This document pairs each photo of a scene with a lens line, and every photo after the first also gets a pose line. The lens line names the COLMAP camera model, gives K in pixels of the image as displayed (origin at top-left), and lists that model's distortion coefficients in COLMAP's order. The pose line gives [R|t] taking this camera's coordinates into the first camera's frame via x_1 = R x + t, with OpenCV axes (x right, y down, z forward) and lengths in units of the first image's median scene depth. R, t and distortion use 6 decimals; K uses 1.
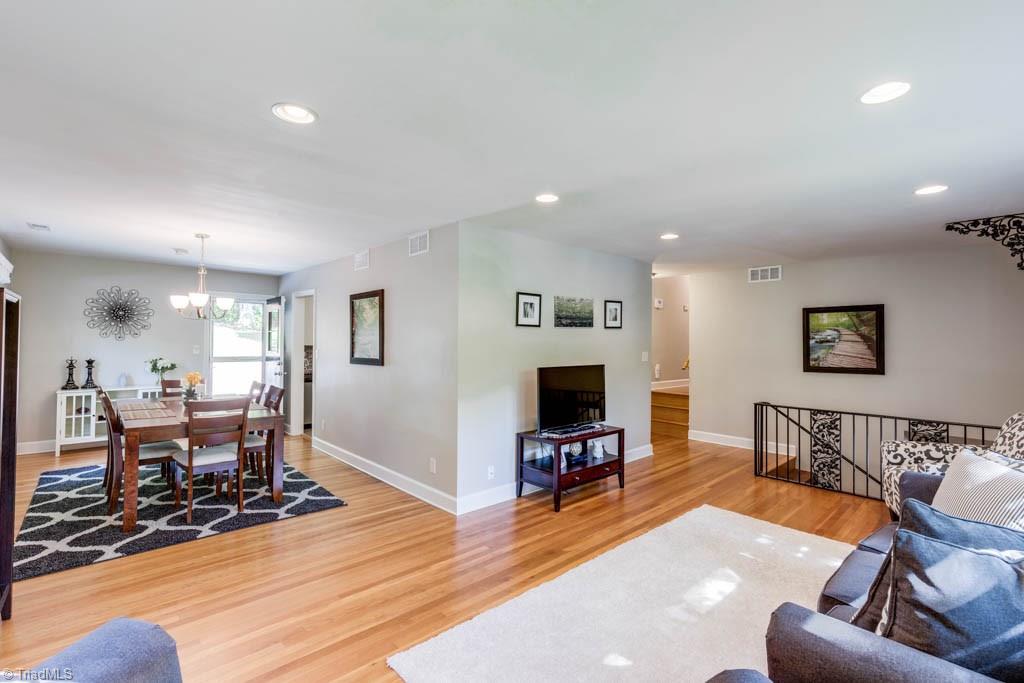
lens RADIAL K [[457.3, 0, 515.6], [0, 457.3, 339.3], [0, 0, 1]] dist [0.001786, 0.000005]
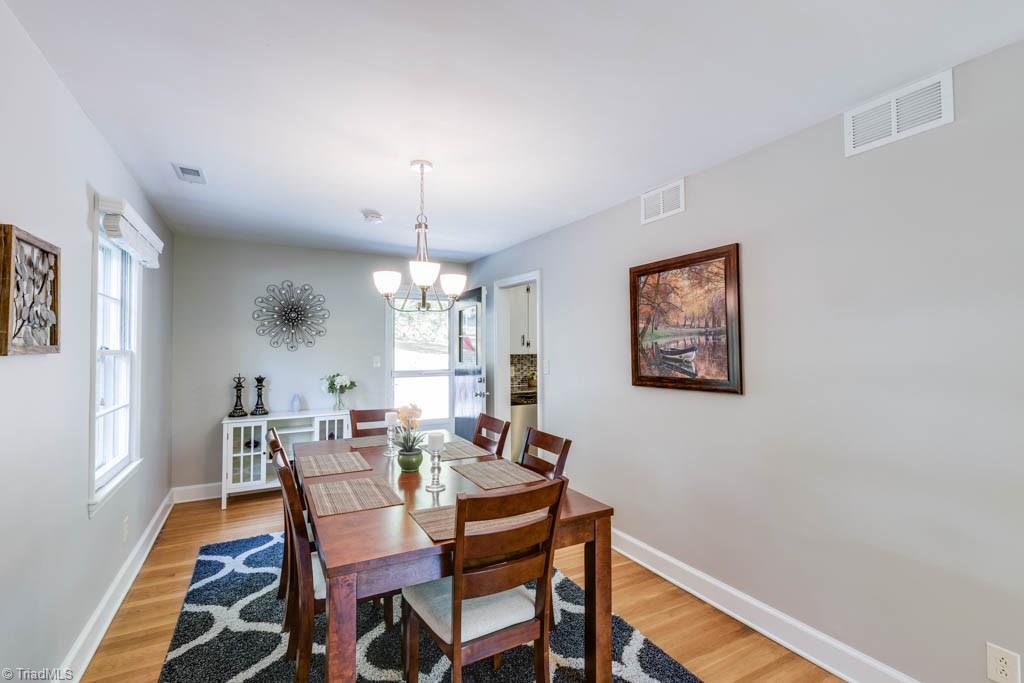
lens RADIAL K [[463.7, 0, 514.0], [0, 463.7, 340.1], [0, 0, 1]] dist [0.012235, 0.000031]
pose [[0.968774, -0.018371, -0.247264, -0.339641], [0.015496, 0.999788, -0.013571, 0.000755], [0.247461, 0.009315, 0.968853, 0.367744]]
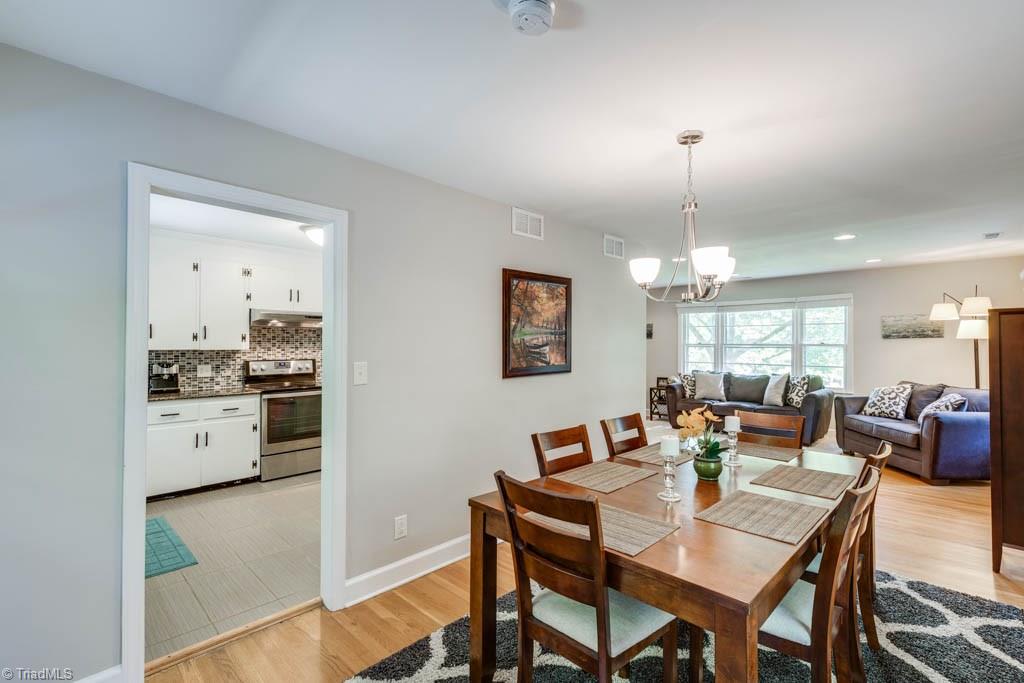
lens RADIAL K [[457.3, 0, 515.6], [0, 457.3, 339.3], [0, 0, 1]] dist [0.001786, 0.000005]
pose [[-0.042294, -0.004917, 0.999093, -0.924813], [-0.012614, 0.999911, 0.004387, -0.003147], [-0.999026, -0.012417, -0.042353, 0.950199]]
